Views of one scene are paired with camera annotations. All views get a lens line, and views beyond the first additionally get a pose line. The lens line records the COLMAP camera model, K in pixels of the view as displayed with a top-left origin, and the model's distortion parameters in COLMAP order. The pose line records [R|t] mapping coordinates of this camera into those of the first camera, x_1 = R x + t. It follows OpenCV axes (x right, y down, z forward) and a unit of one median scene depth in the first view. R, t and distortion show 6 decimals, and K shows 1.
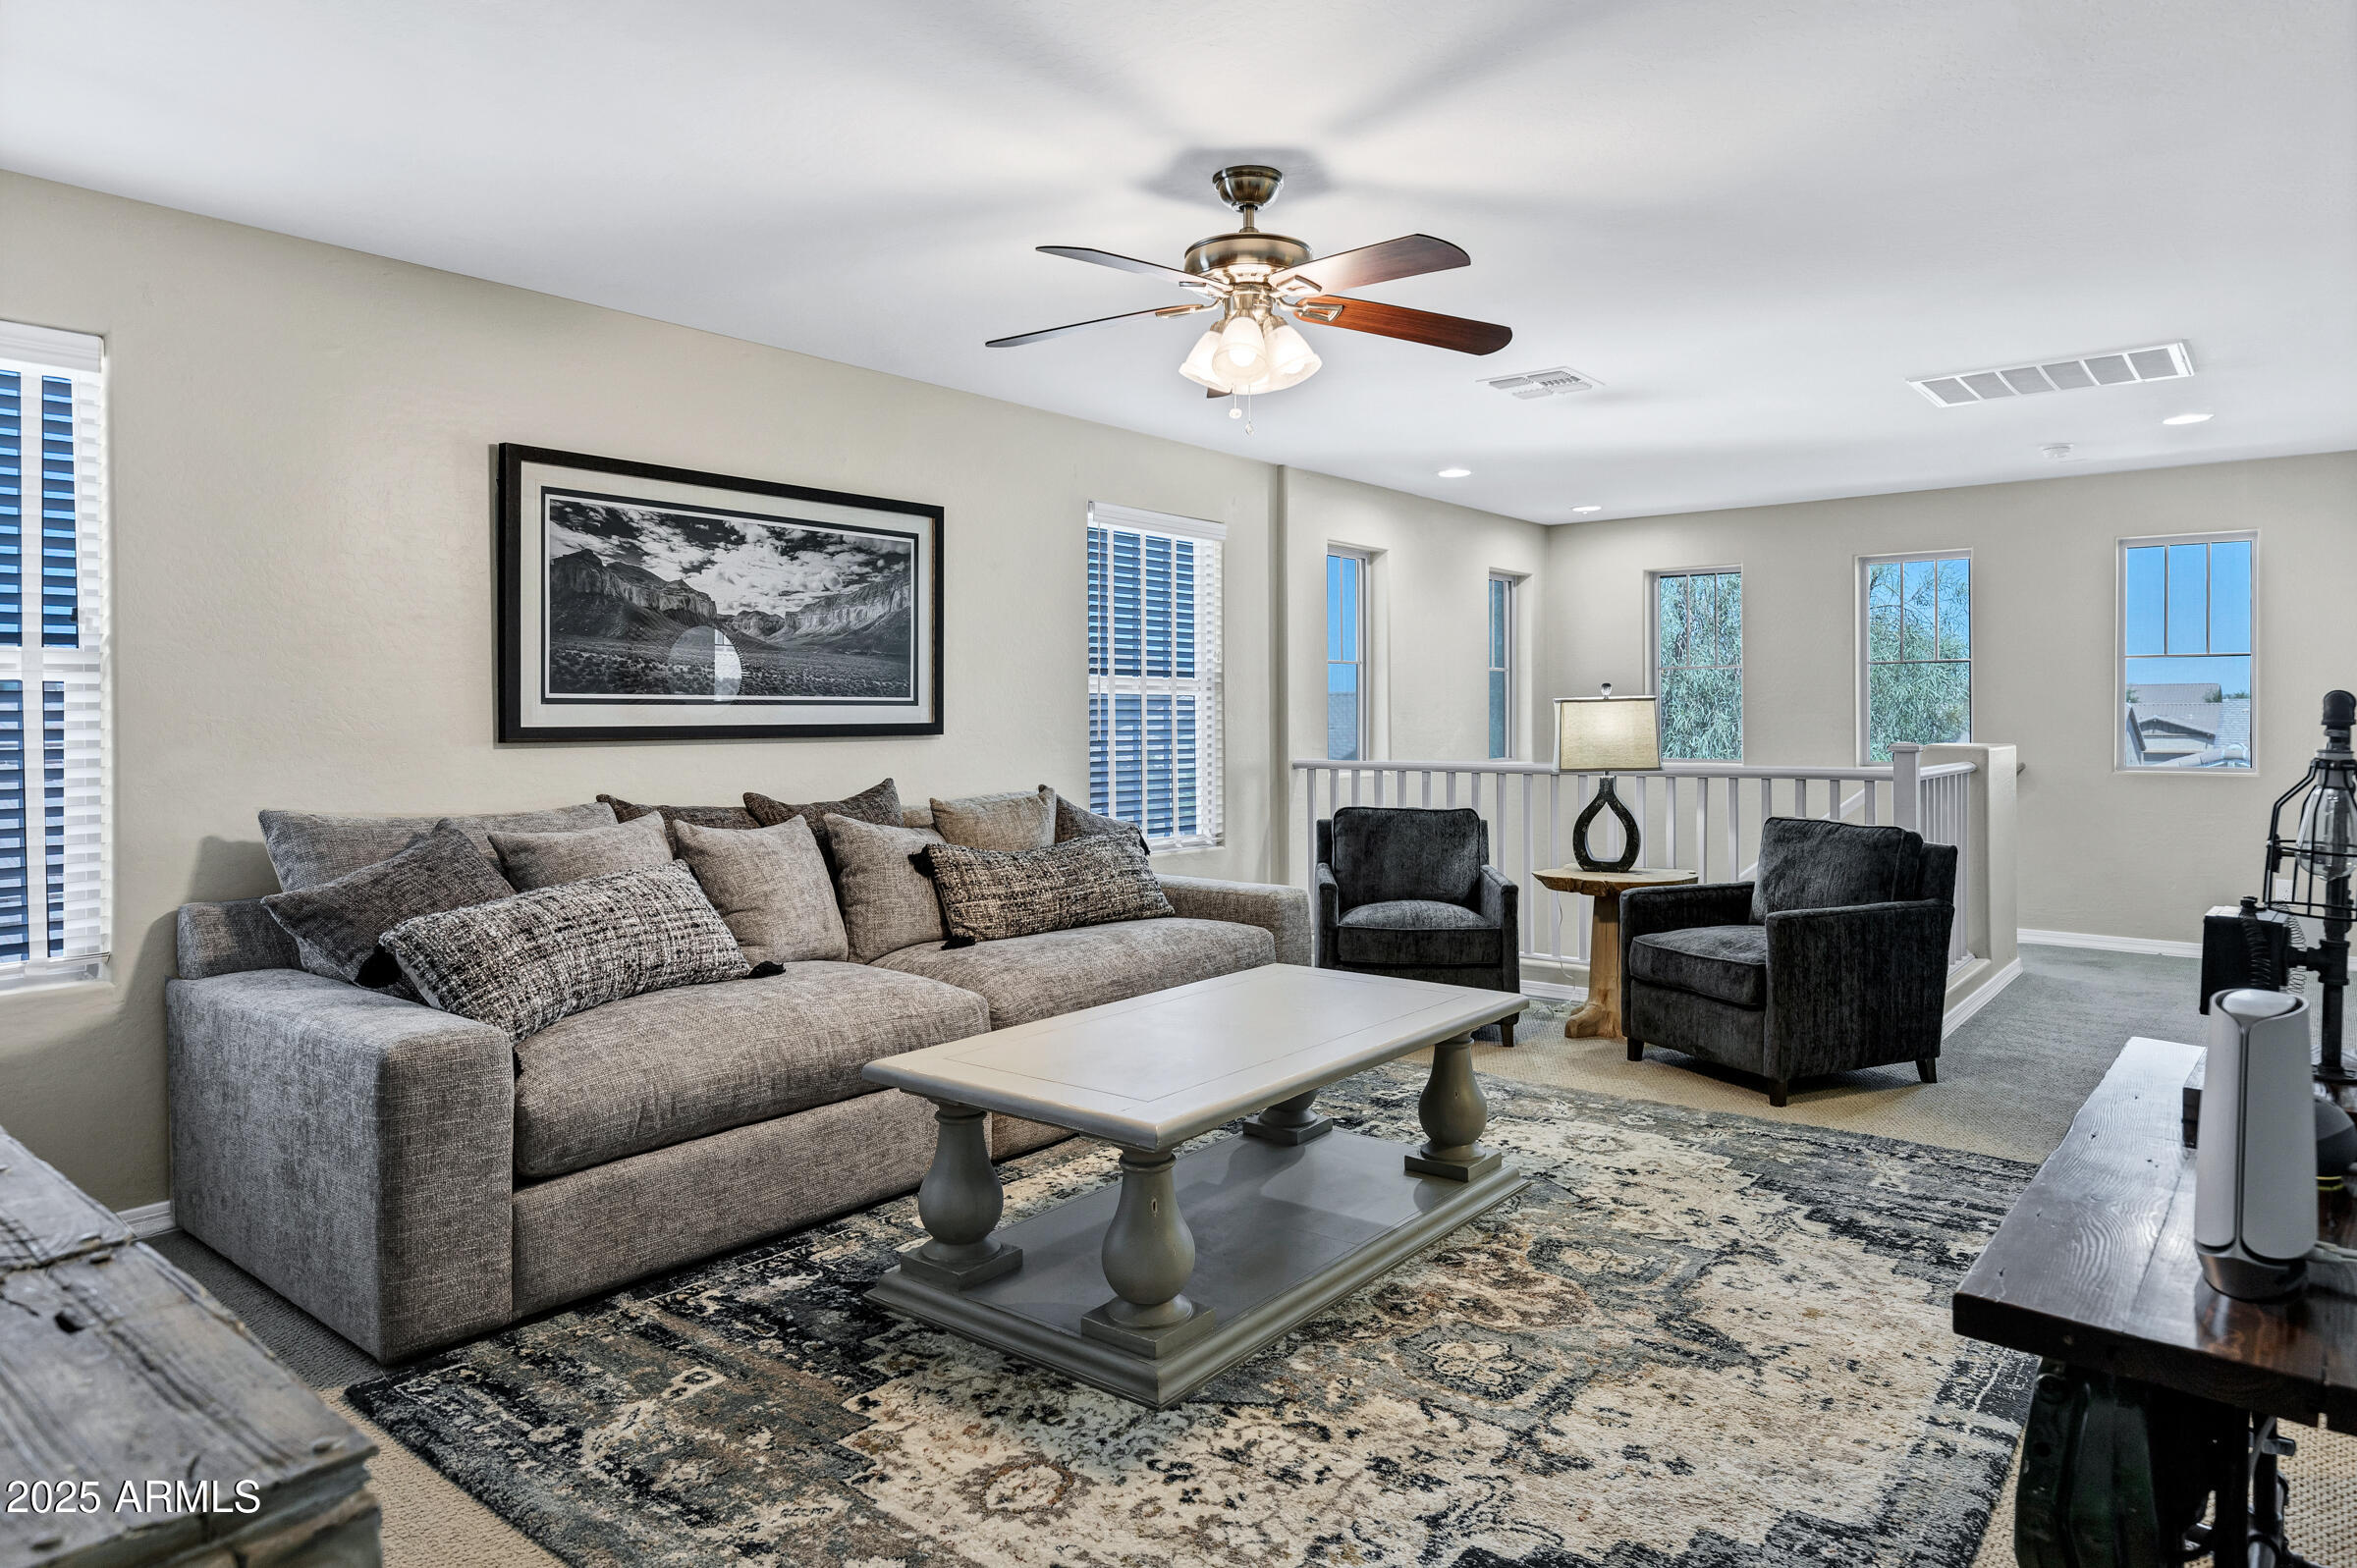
lens RADIAL K [[1420.2, 0, 1179.8], [0, 1420.2, 769.5], [0, 0, 1]] dist [0.000181, 0.000004]
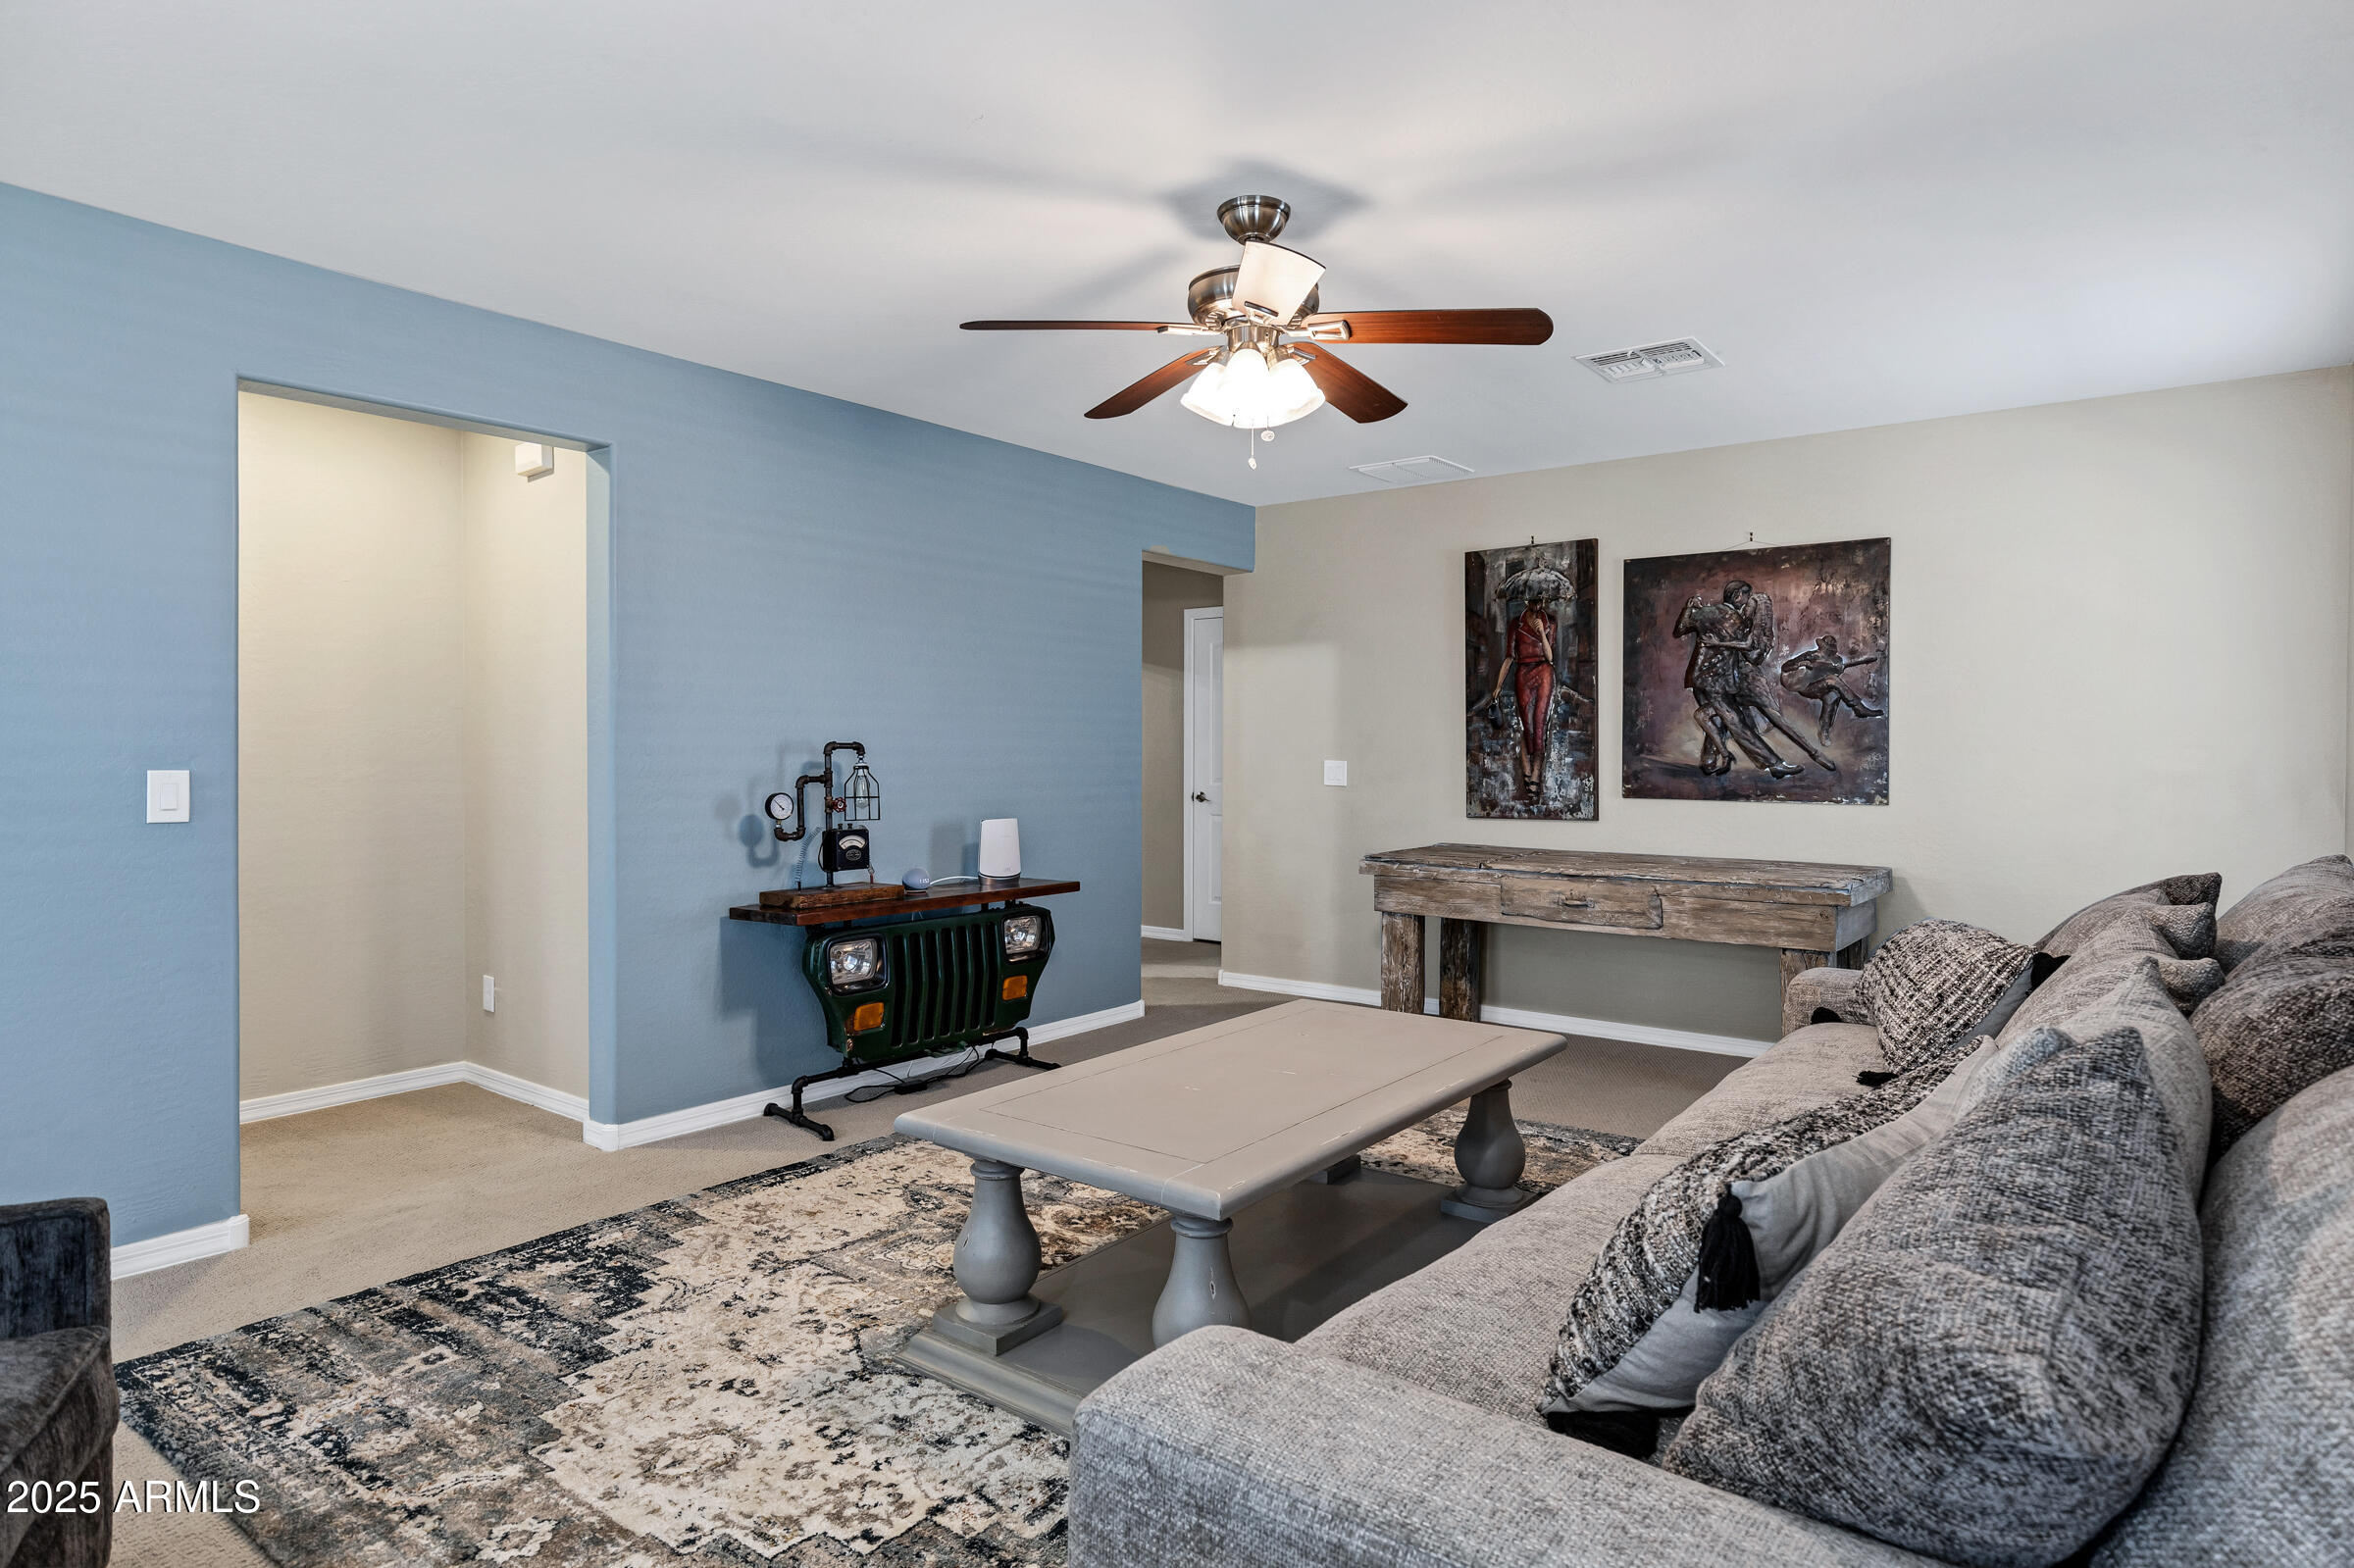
lens RADIAL K [[1326.1, 0, 1174.8], [0, 1326.1, 773.9], [0, 0, 1]] dist [0.000139, 0.000020]
pose [[-0.999786, 0.005318, -0.019998, 0.121698], [0.004278, 0.998654, 0.051700, -0.068135], [0.020246, 0.051603, -0.998462, 1.919569]]
